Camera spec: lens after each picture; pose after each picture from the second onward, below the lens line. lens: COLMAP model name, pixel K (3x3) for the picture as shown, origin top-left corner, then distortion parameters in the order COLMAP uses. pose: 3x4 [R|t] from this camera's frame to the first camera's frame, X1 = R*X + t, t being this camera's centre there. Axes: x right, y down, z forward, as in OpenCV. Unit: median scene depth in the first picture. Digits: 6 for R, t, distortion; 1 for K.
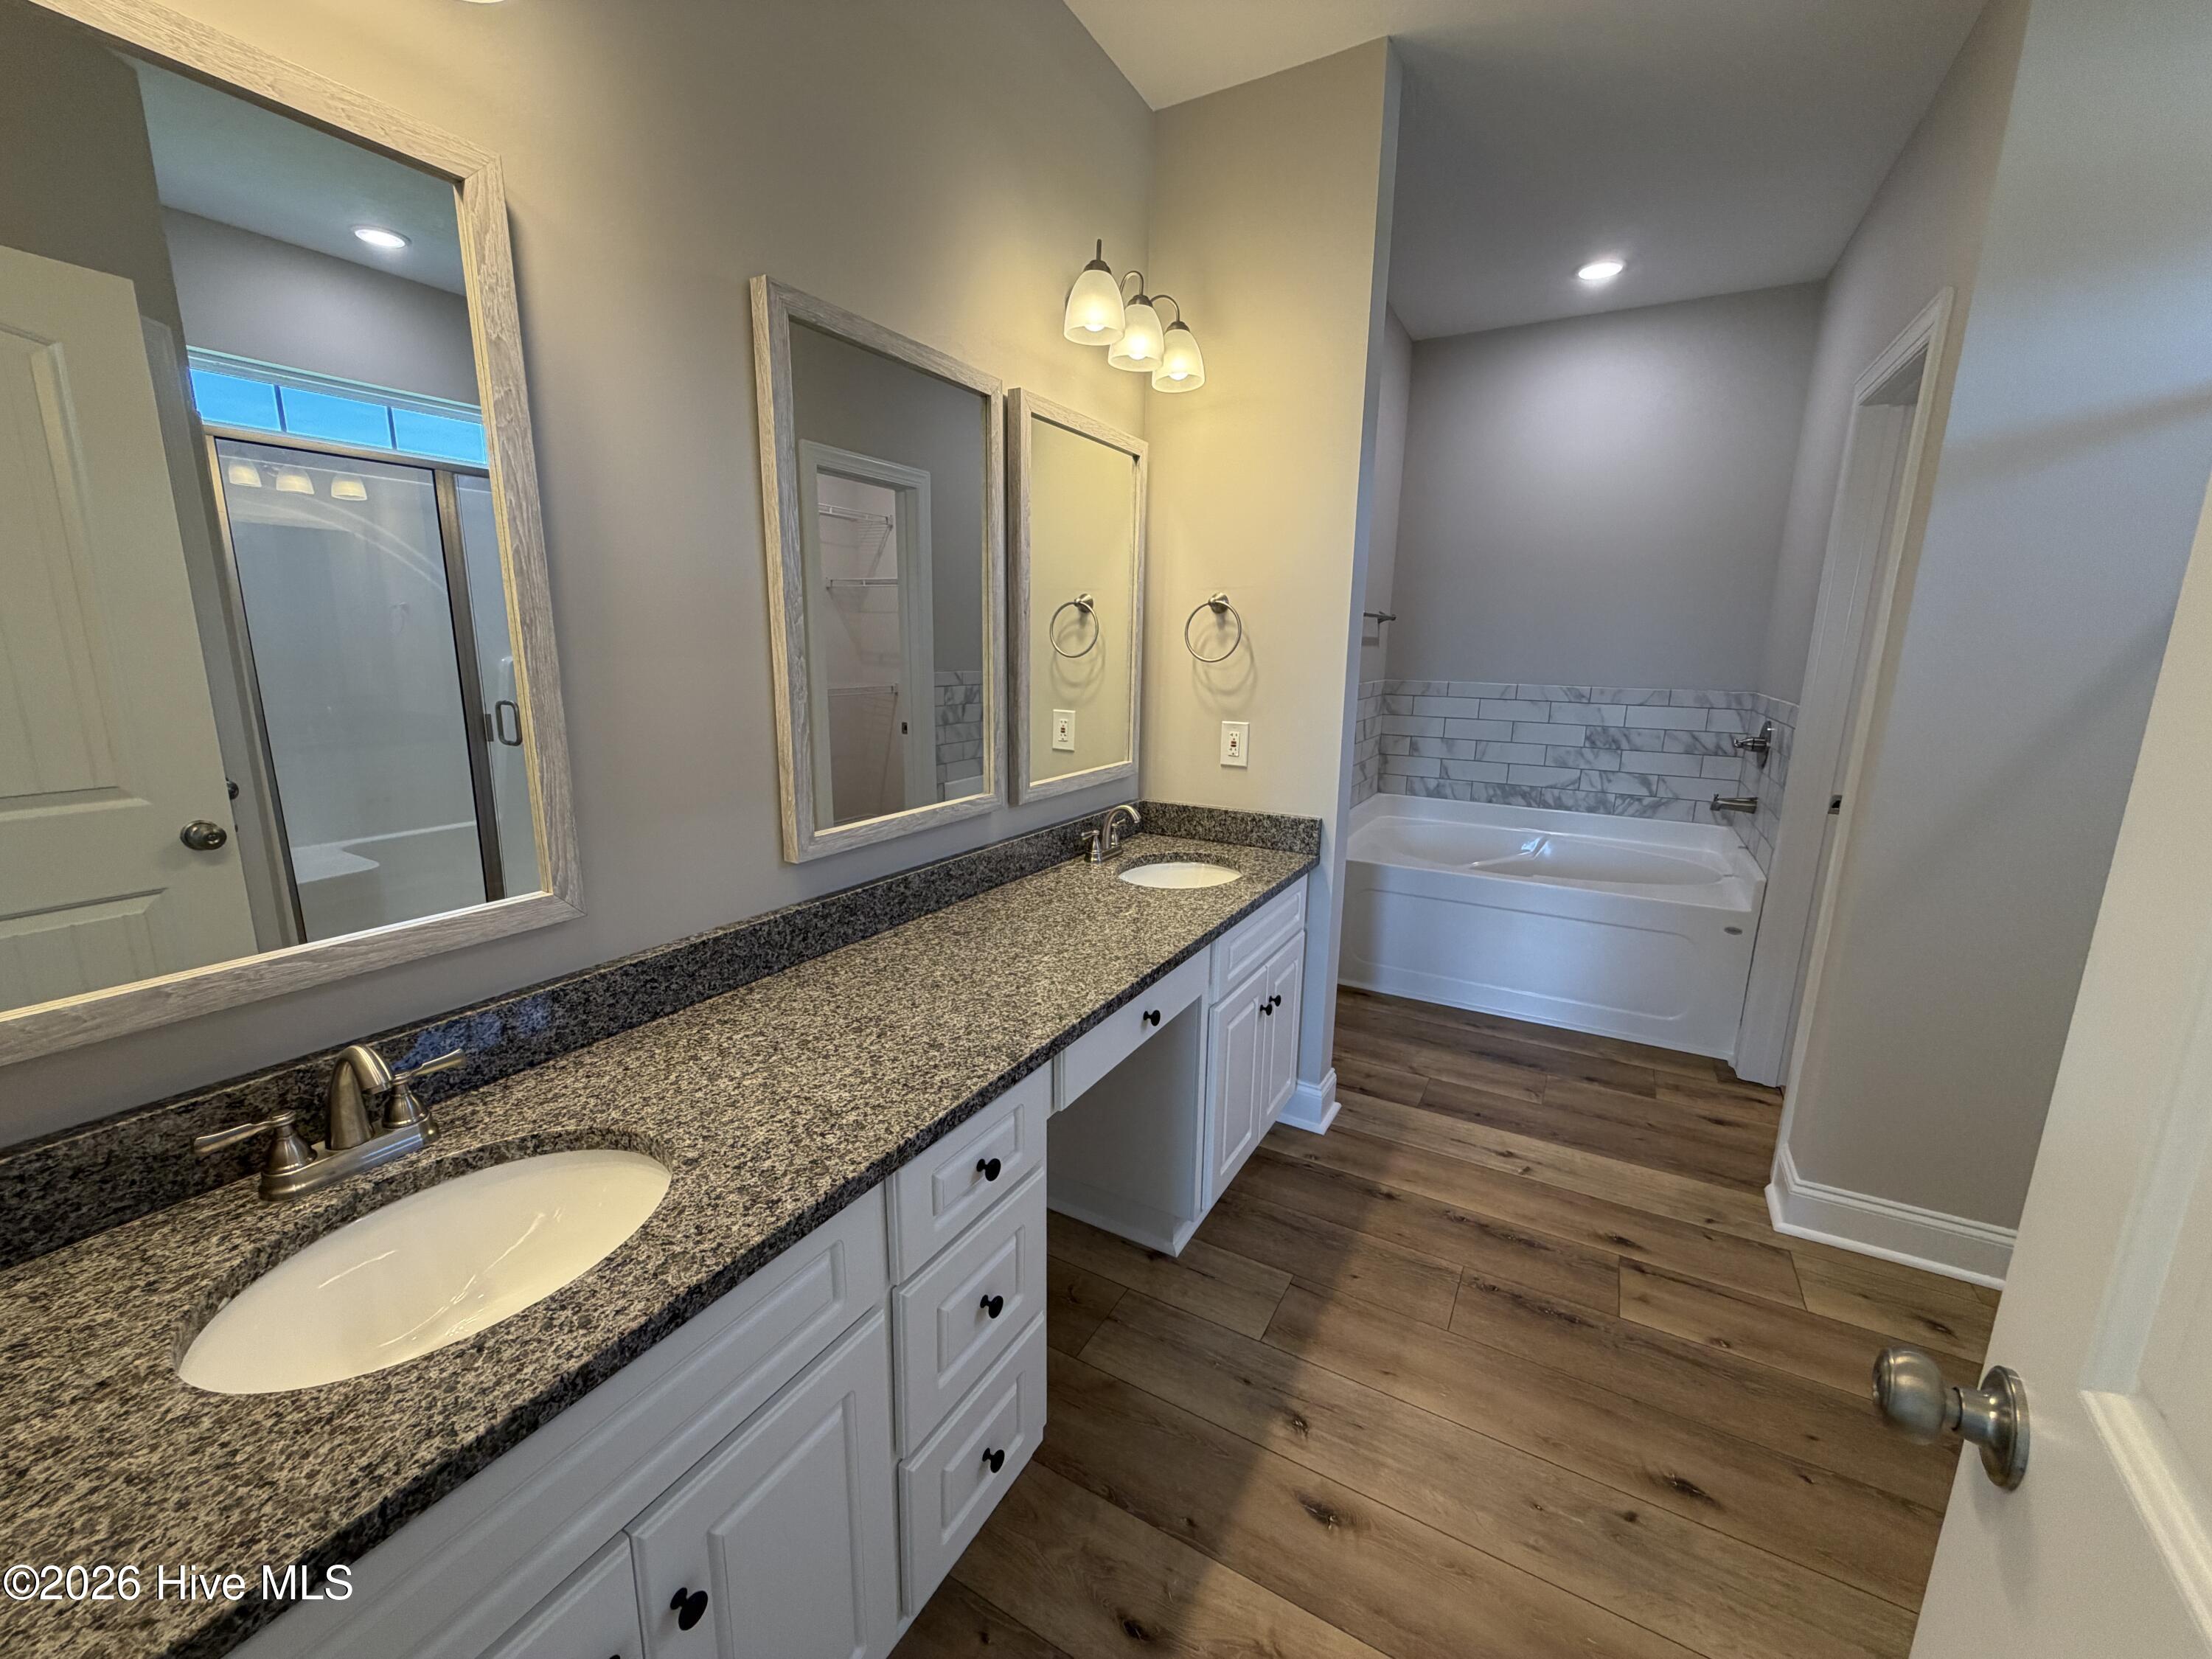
lens RADIAL K [[884.7, 0, 1098.8], [0, 884.7, 830.6], [0, 0, 1]] dist [0.000283, -0.000184]
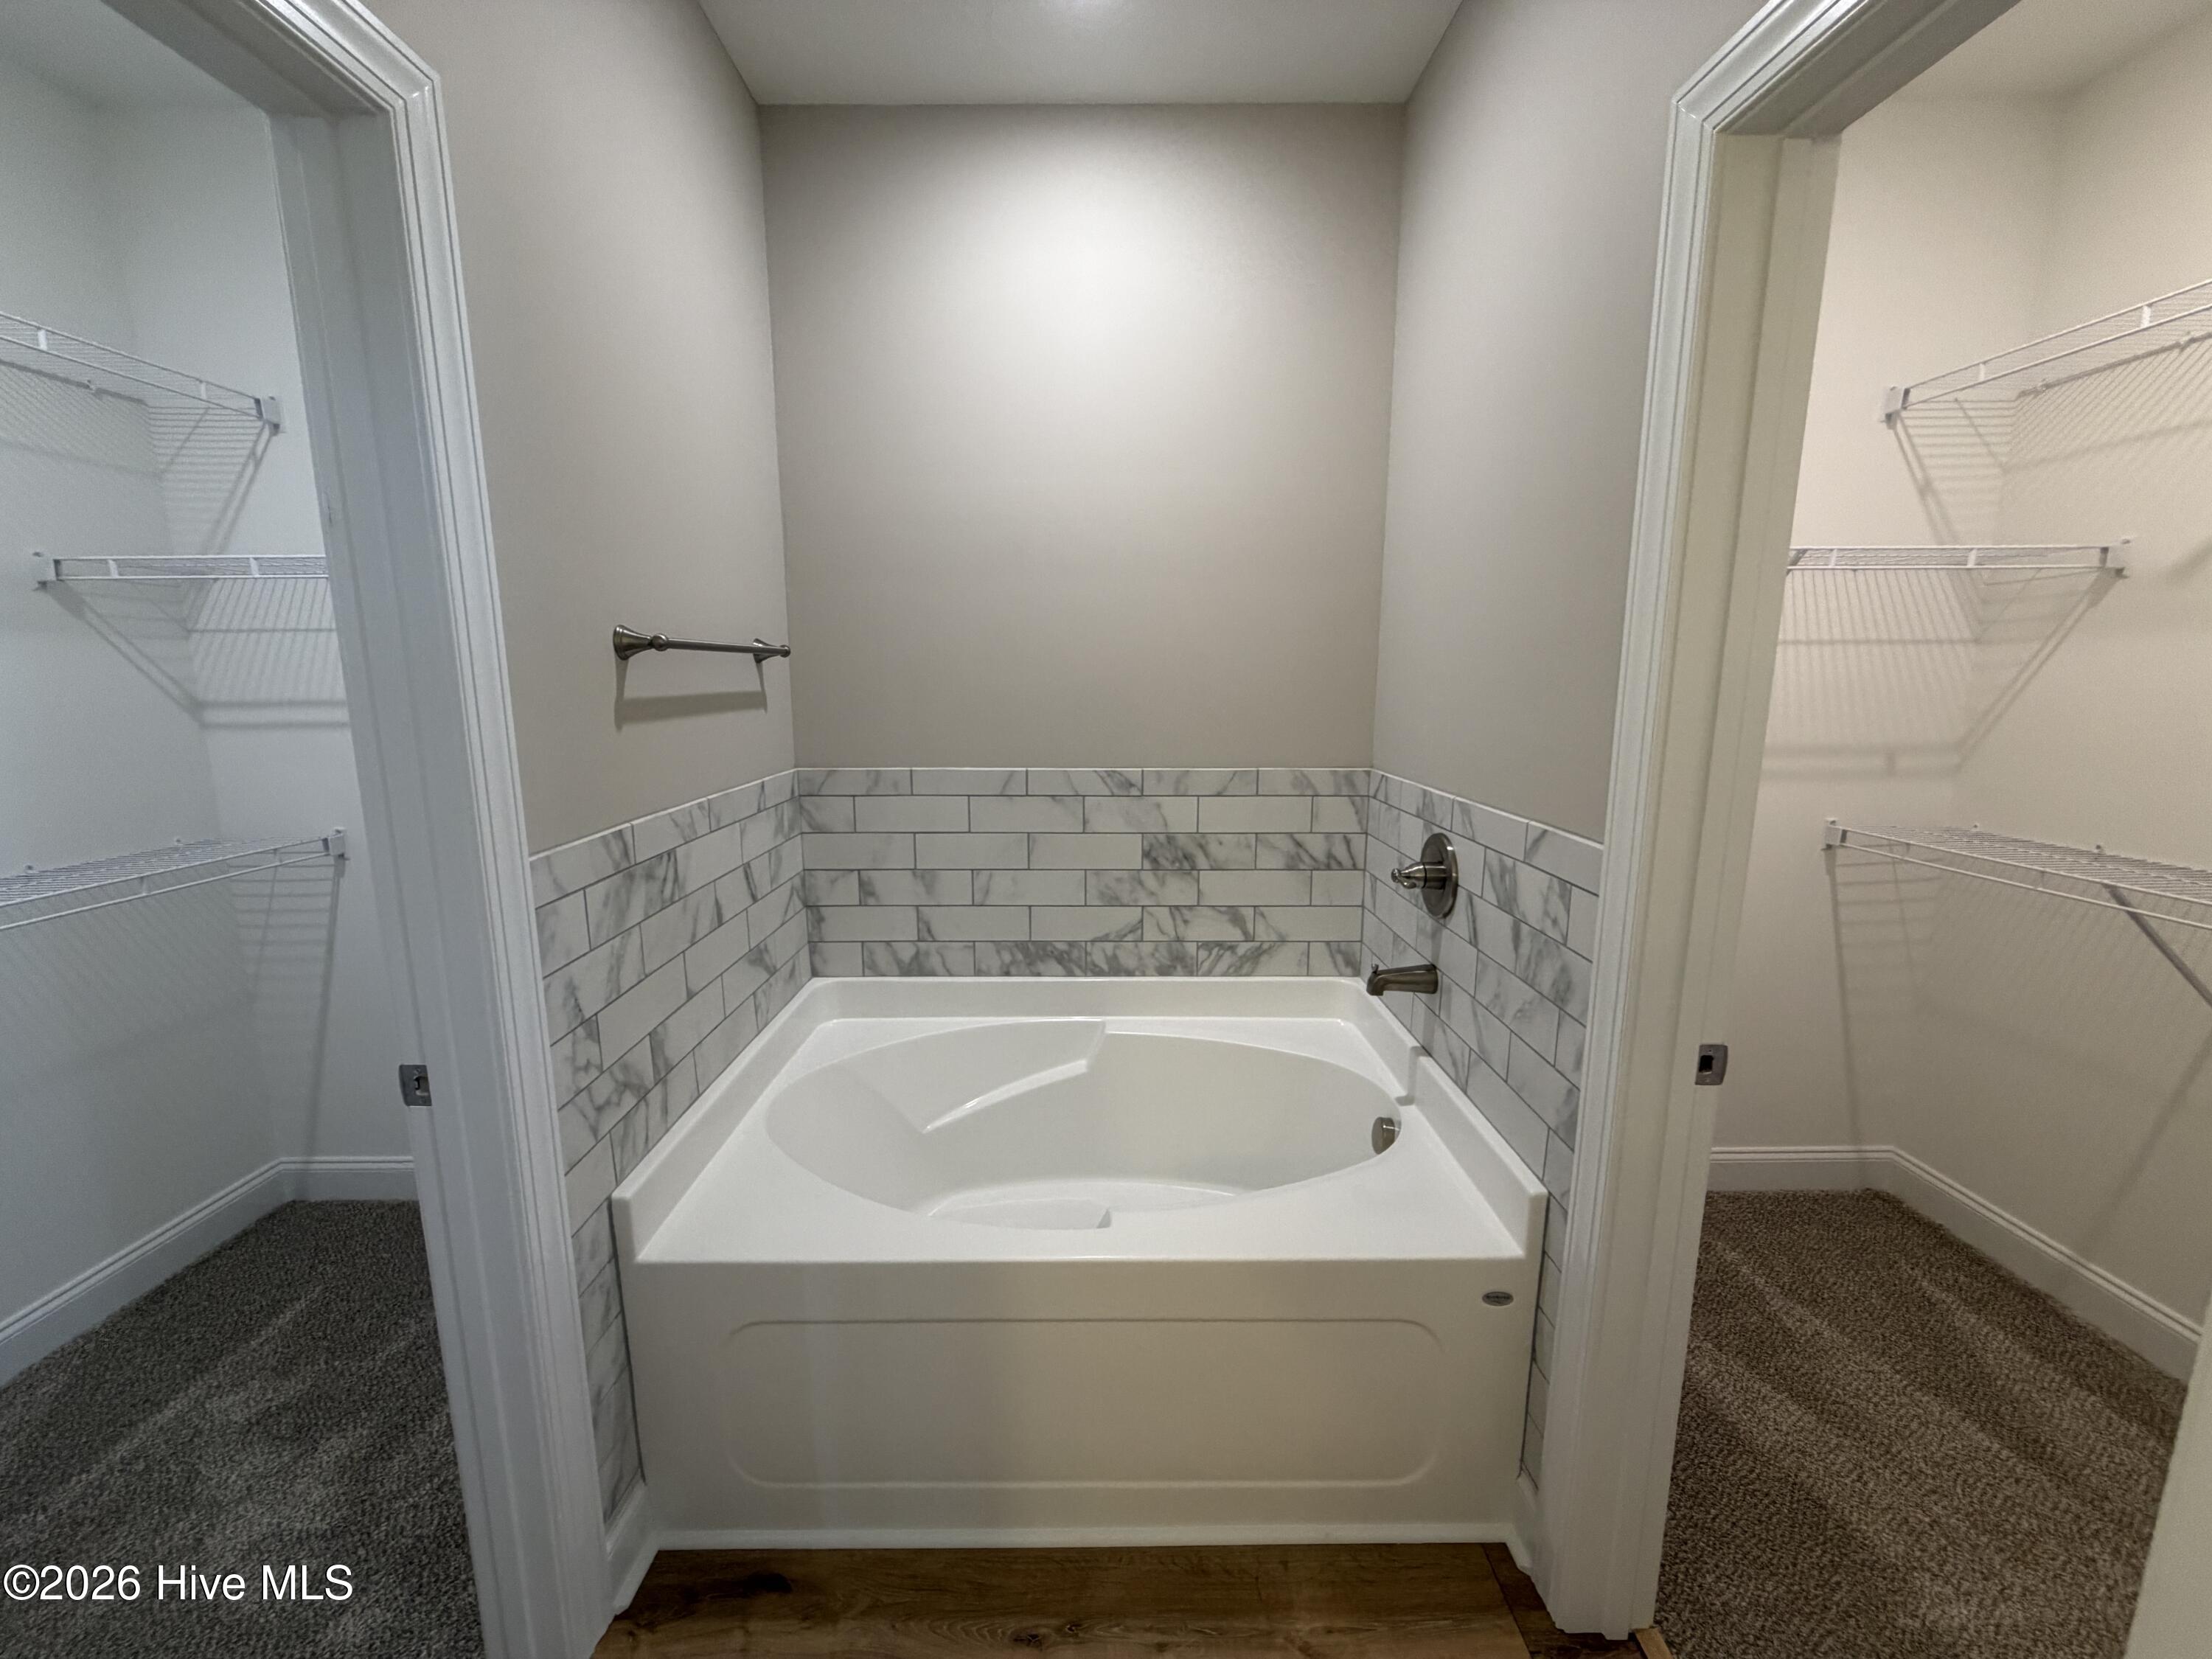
lens RADIAL K [[884.7, 0, 1098.8], [0, 884.7, 830.6], [0, 0, 1]] dist [0.000283, -0.000184]
pose [[0.865603, -0.102968, 0.490030, 0.376338], [0.119570, 0.992822, -0.002594, -0.192182], [-0.486246, 0.060838, 0.871702, 0.789946]]
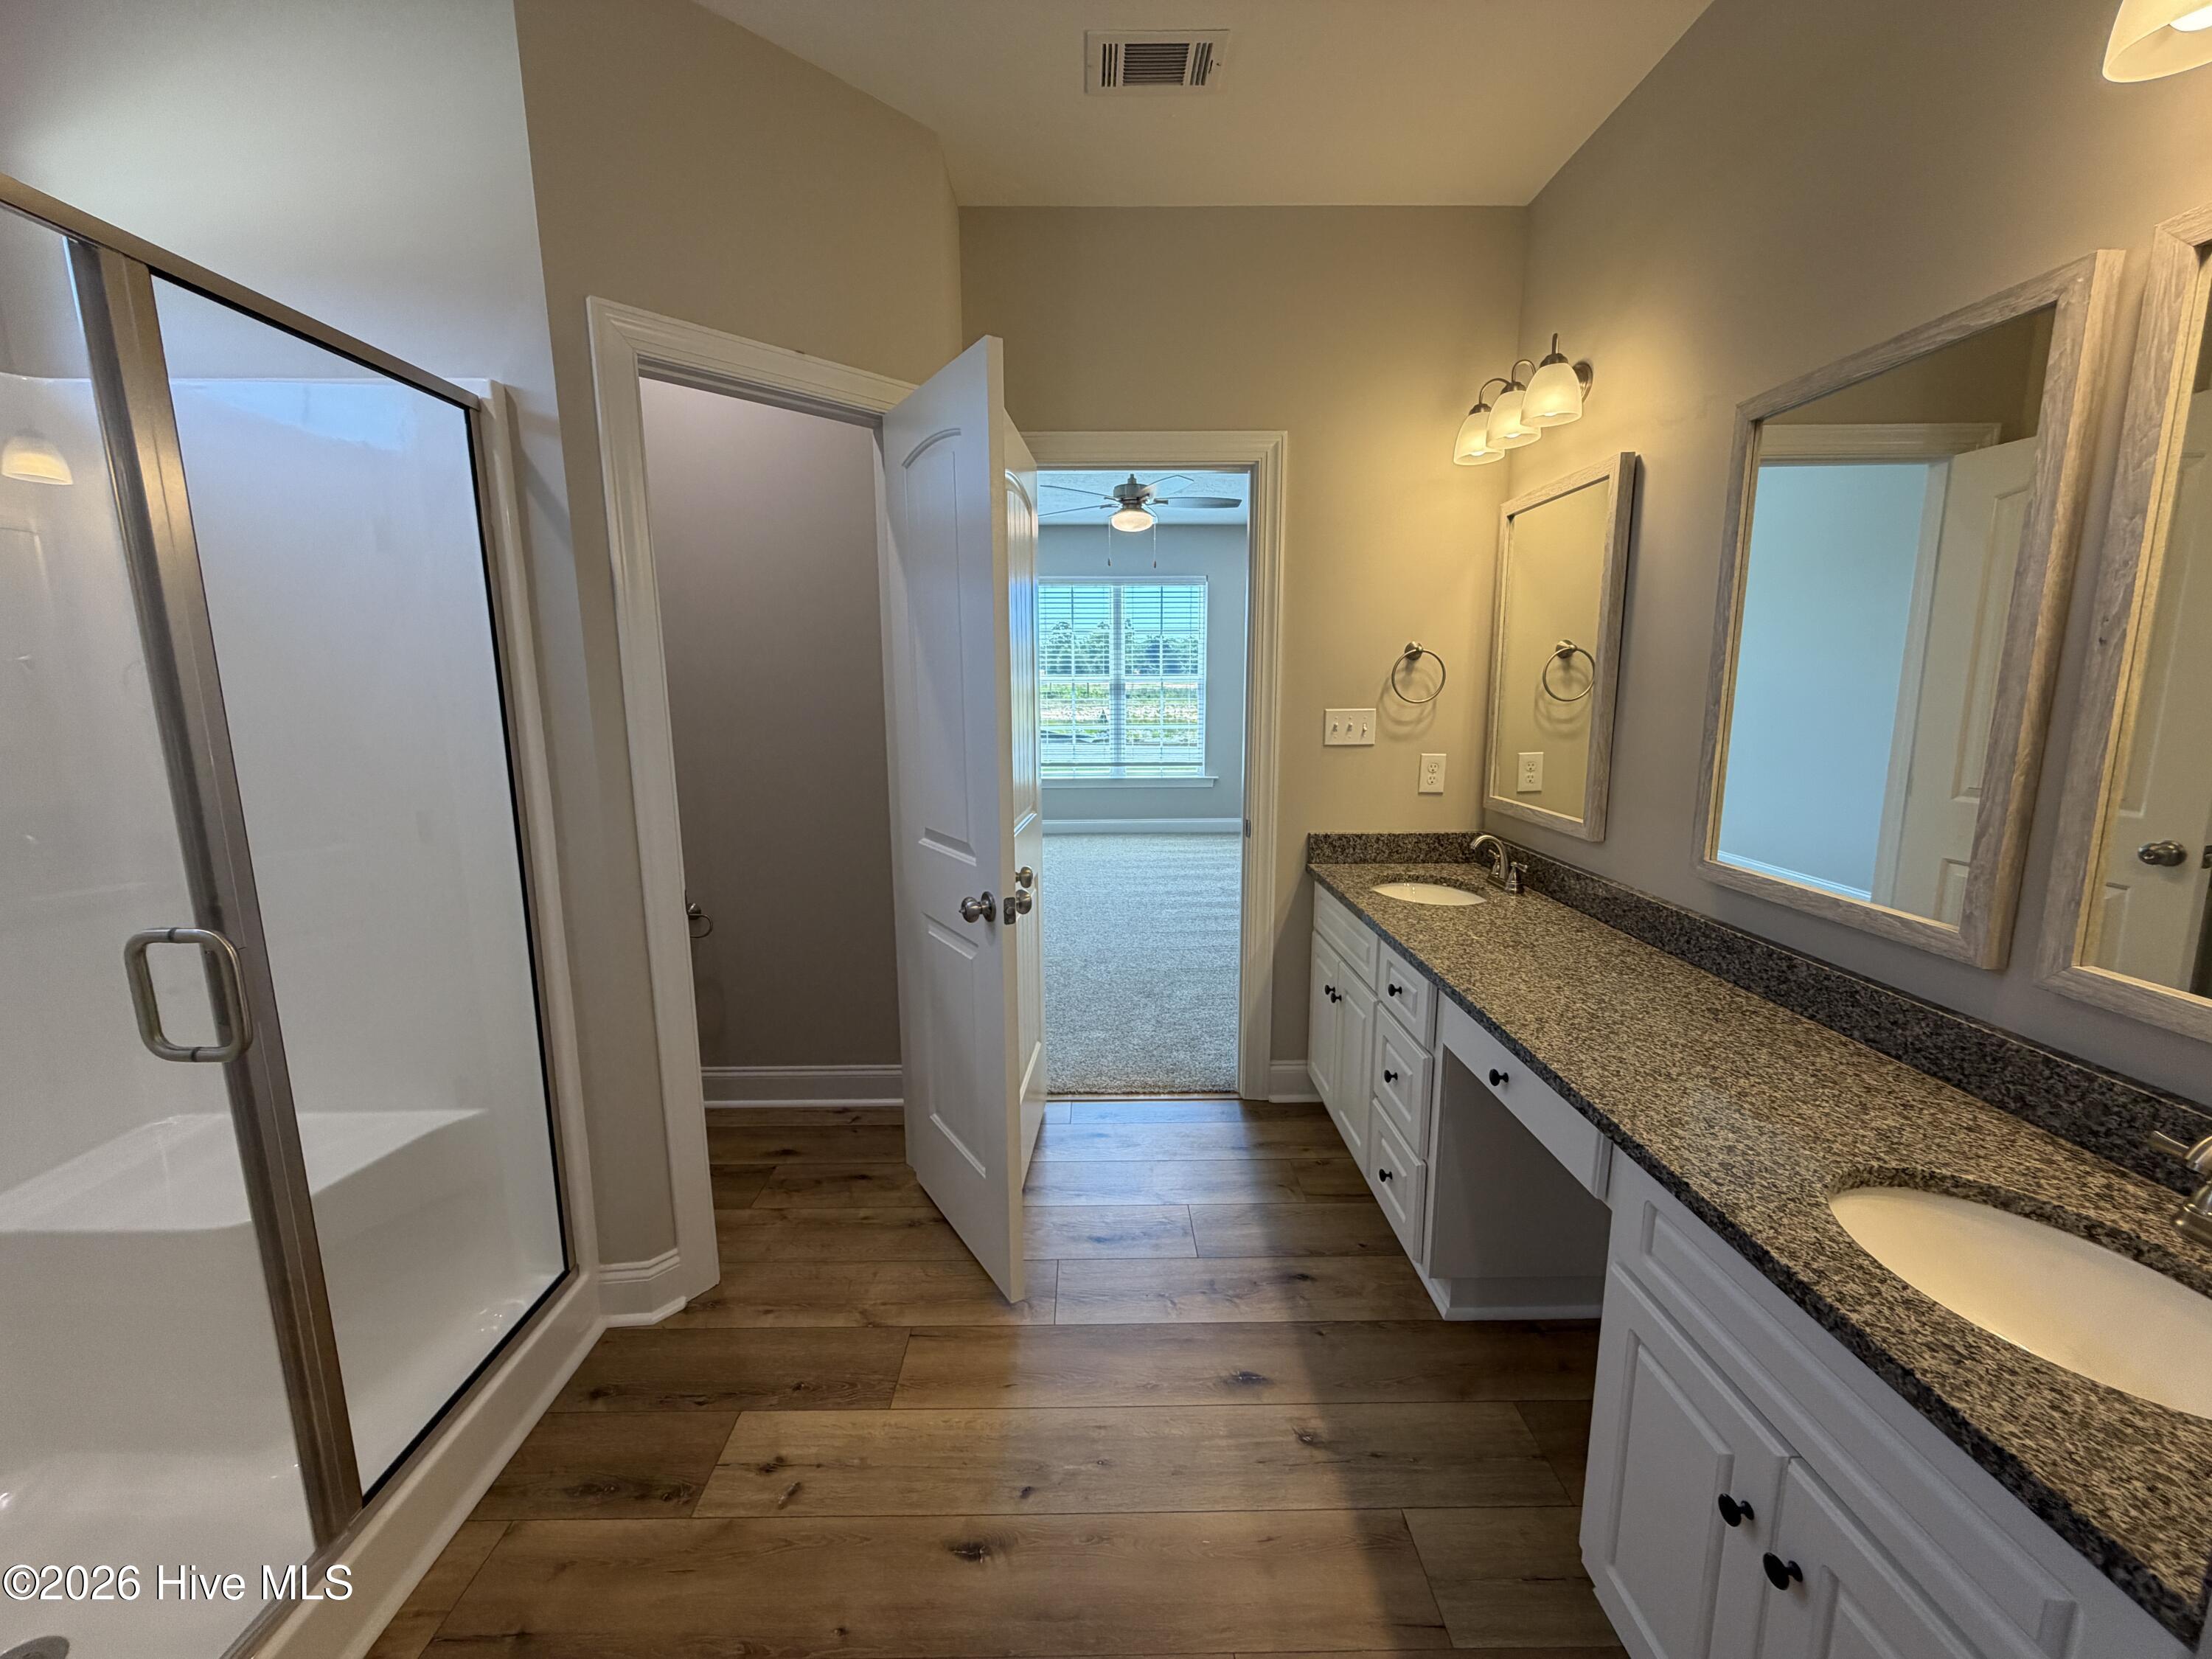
lens RADIAL K [[884.7, 0, 1098.8], [0, 884.7, 830.6], [0, 0, 1]] dist [0.000283, -0.000184]
pose [[-0.862028, 0.079473, -0.500592, 0.575012], [-0.107939, 0.936194, 0.334500, -0.203257], [0.495235, 0.342381, -0.798447, 0.935483]]
